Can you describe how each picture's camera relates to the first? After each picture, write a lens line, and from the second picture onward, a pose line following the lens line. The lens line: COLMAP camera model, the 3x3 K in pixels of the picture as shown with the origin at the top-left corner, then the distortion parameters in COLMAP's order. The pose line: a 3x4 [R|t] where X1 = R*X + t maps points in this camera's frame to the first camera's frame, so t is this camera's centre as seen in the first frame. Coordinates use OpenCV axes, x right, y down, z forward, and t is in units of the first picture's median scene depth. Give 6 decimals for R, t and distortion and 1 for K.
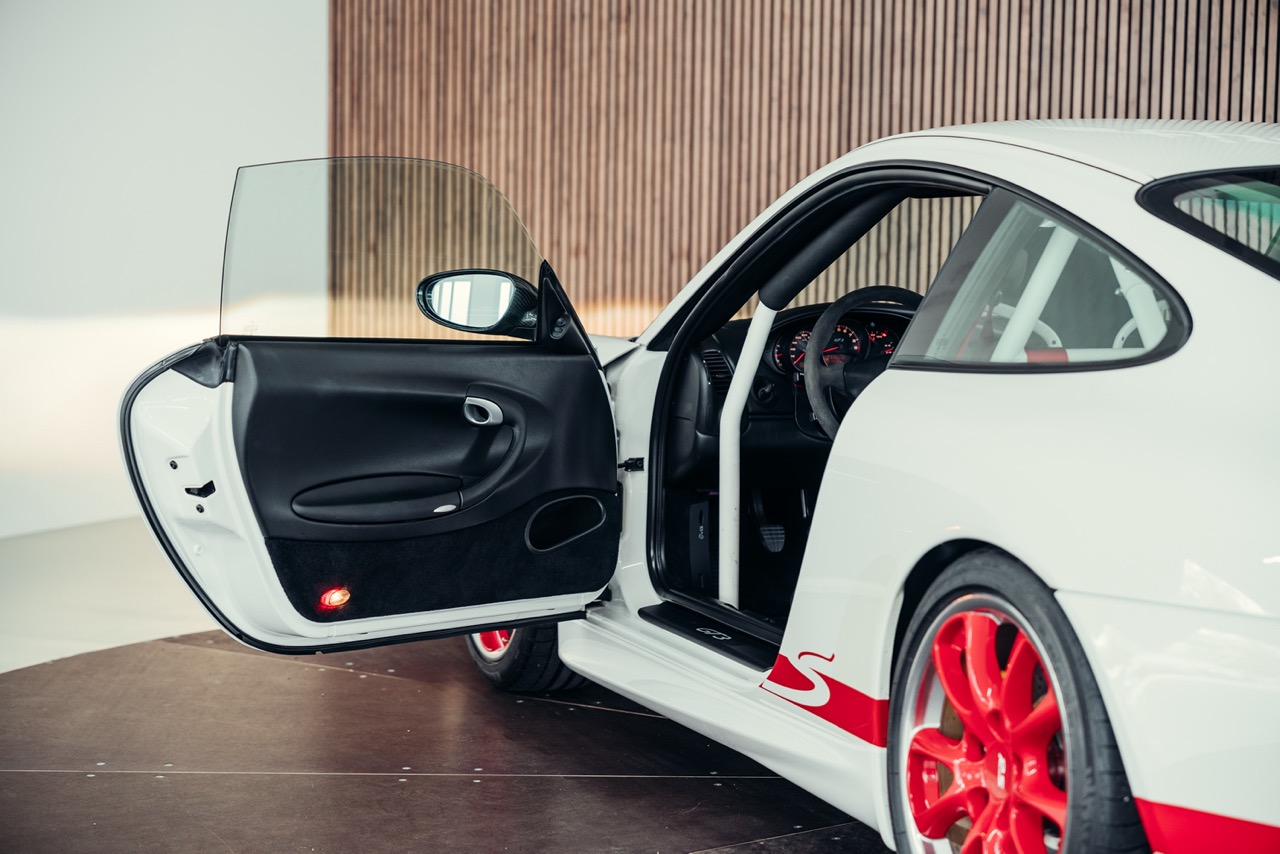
lens RADIAL K [[2563.3, 0, 700.1], [0, 2563.3, 426.5], [0, 0, 1]] dist [0.087784, -0.073902]
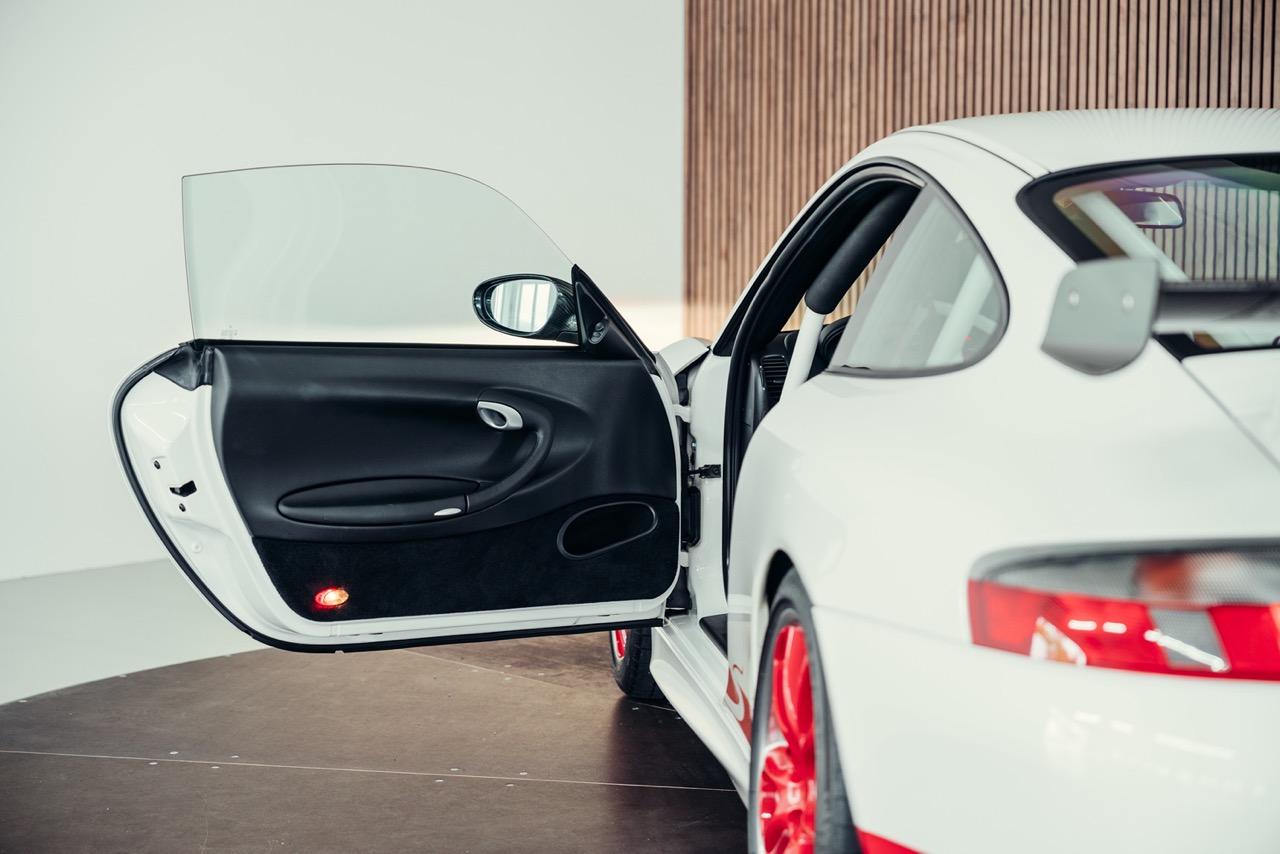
lens RADIAL K [[2563.3, 0, 700.1], [0, 2563.3, 426.5], [0, 0, 1]] dist [0.087784, -0.073902]
pose [[0.964769, 0.008333, -0.262965, 0.244604], [-0.009171, 0.999956, -0.001958, -0.000447], [0.262937, 0.004300, 0.964803, 0.051463]]
